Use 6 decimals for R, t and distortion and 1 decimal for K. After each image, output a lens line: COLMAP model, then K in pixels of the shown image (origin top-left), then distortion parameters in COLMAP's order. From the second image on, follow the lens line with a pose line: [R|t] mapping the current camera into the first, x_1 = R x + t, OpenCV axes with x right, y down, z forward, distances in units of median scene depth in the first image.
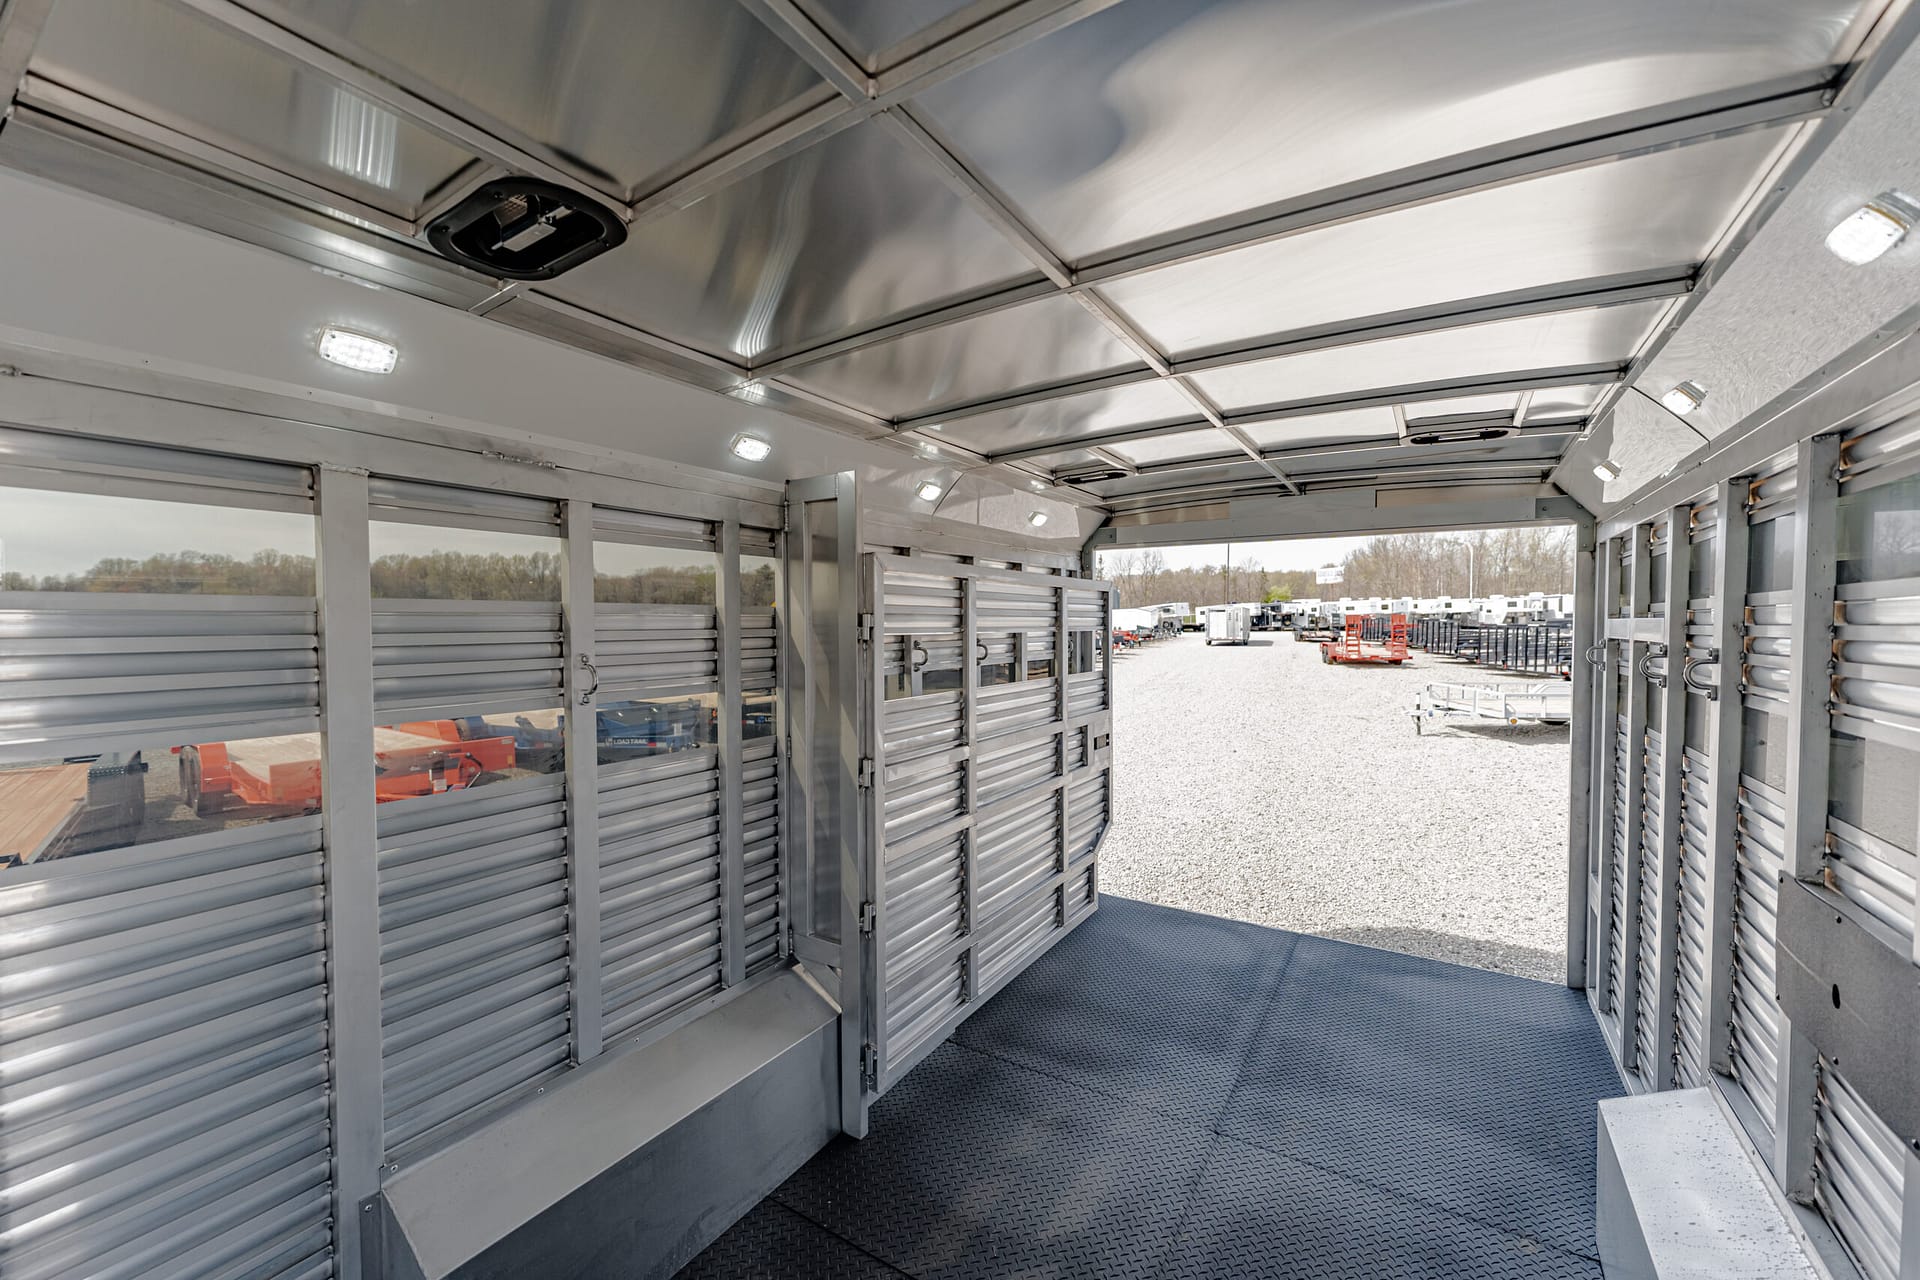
lens RADIAL K [[755.9, 0, 961.8], [0, 755.9, 641.6], [0, 0, 1]] dist [-0.000907, -0.000253]
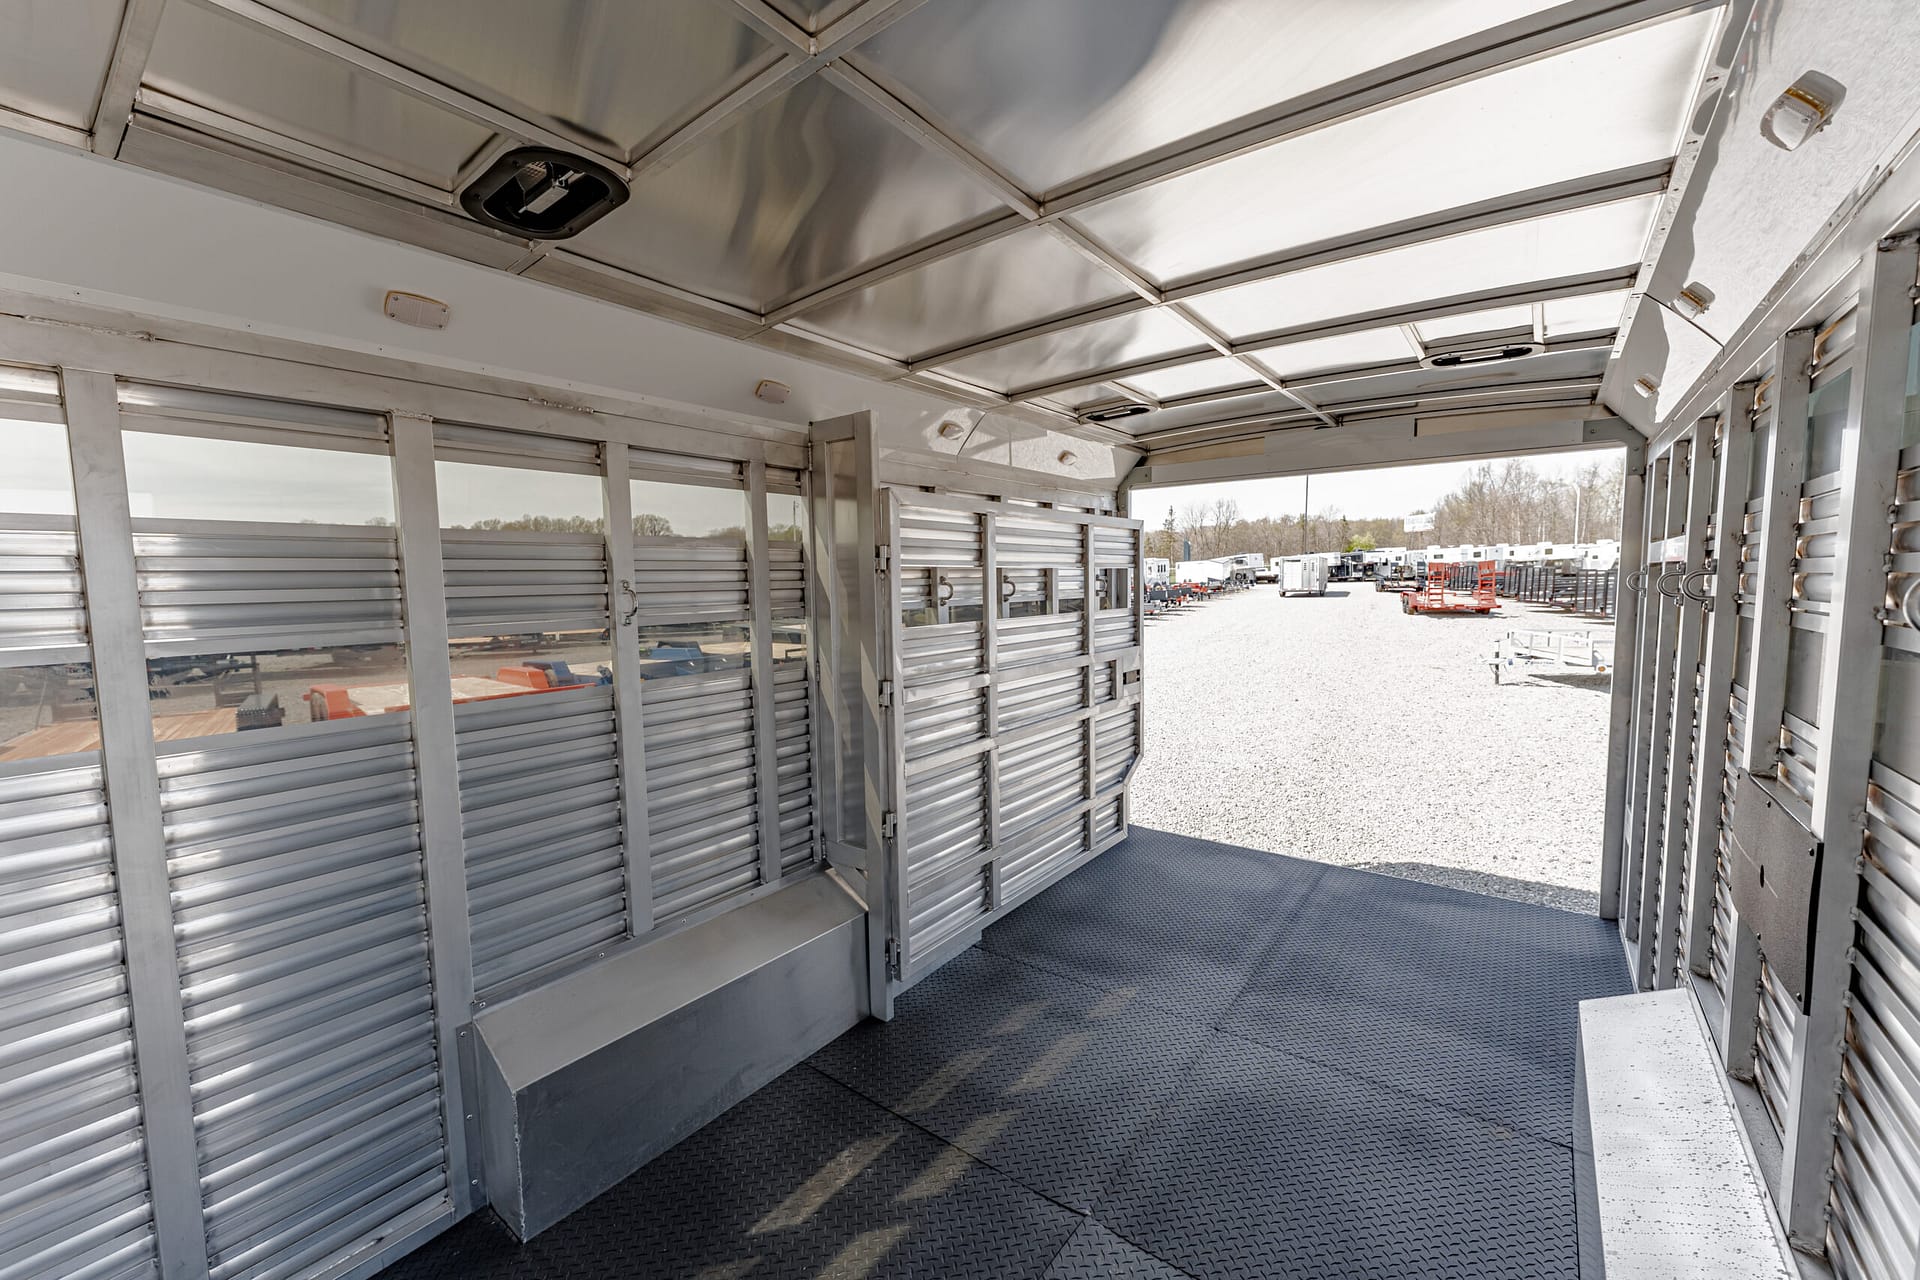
lens RADIAL K [[755.9, 0, 961.8], [0, 755.9, 641.6], [0, 0, 1]] dist [-0.000907, -0.000253]
pose [[0.996133, -0.006244, -0.087635, 0.072593], [0.011383, 0.998236, 0.058269, 0.035408], [0.087117, -0.059041, 0.994447, -0.059476]]
